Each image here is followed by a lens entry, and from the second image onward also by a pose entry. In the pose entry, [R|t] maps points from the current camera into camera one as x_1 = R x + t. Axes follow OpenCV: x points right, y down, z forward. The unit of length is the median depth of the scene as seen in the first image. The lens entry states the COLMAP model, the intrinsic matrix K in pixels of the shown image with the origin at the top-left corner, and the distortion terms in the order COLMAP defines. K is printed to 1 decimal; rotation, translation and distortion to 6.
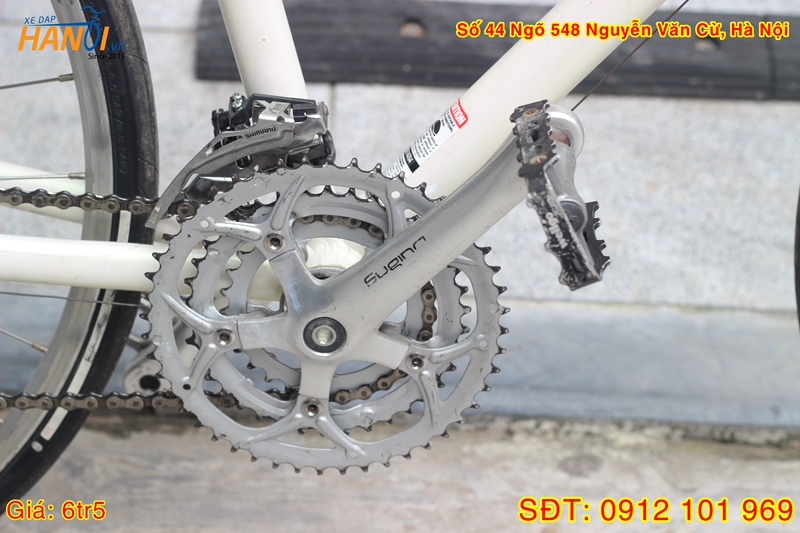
lens RADIAL K [[1994.6, 0, 398.7], [0, 1994.6, 270.5], [0, 0, 1]] dist [-0.120925, 0.000000]
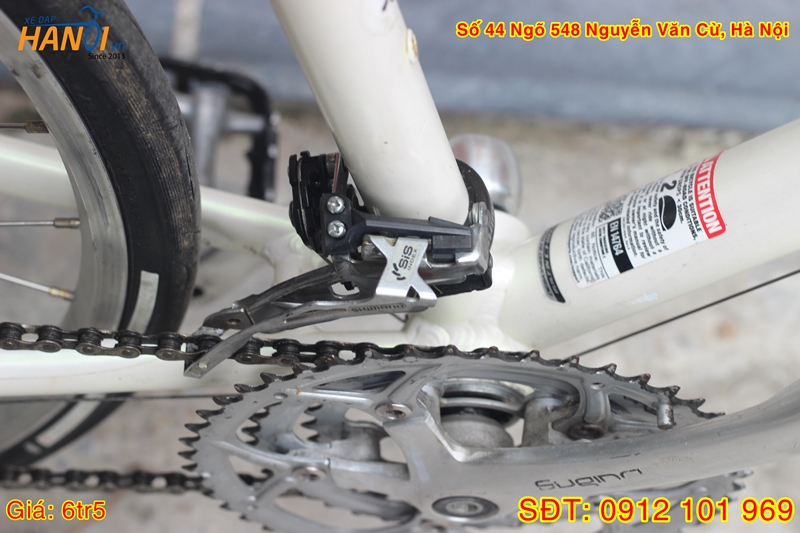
lens RADIAL K [[1994.6, 0, 401.6], [0, 1994.6, 266.8], [0, 0, 1]] dist [-0.120925, 0.000000]
pose [[0.999280, 0.037950, -0.000459, -0.043956], [-0.031257, 0.829767, 0.557235, -0.285364], [0.021528, -0.556819, 0.830355, 0.366387]]
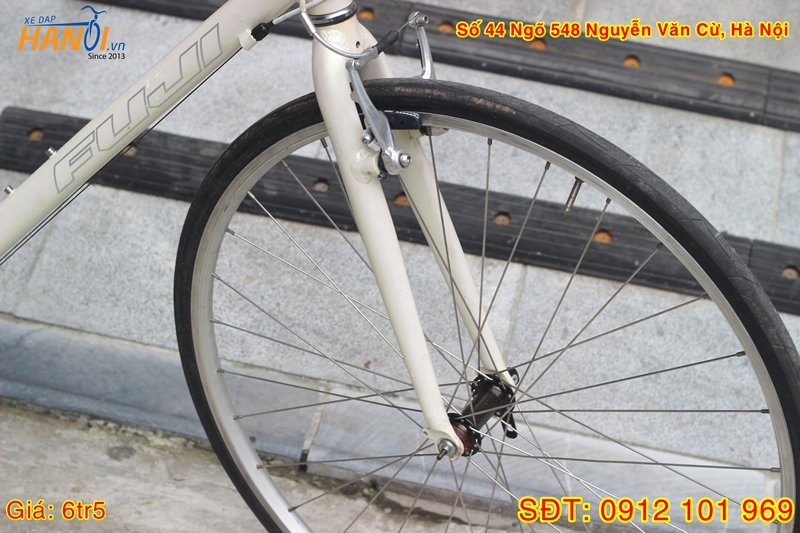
lens RADIAL K [[1994.6, 0, 398.2], [0, 1994.6, 263.0], [0, 0, 1]] dist [-0.120925, 0.000000]
pose [[0.978749, 0.146047, -0.143946, 0.512097], [-0.141816, 0.989113, 0.039284, -0.146566], [0.148116, -0.018035, 0.988805, -0.543673]]
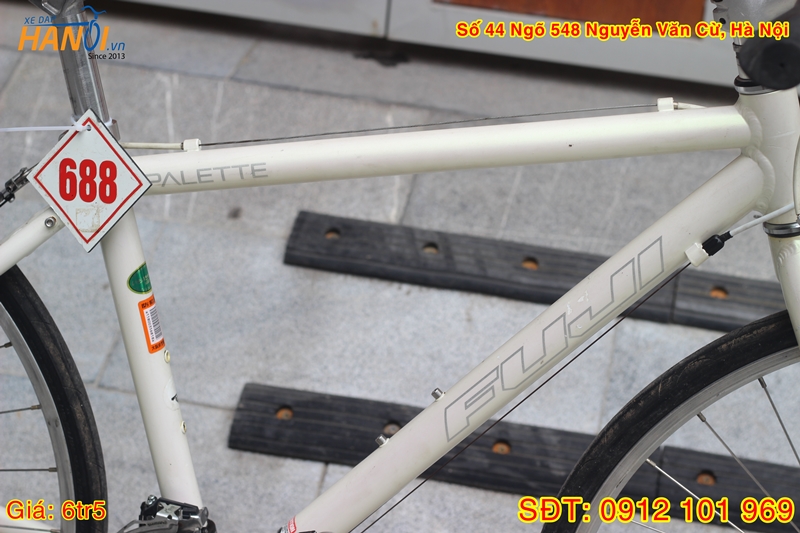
lens RADIAL K [[1994.6, 0, 401.9], [0, 1994.6, 267.3], [0, 0, 1]] dist [-0.120925, 0.000000]
pose [[0.983136, 0.105598, -0.149308, 0.235283], [-0.125723, 0.983179, -0.132485, -0.059637], [0.132806, 0.149022, 0.979875, -0.383276]]
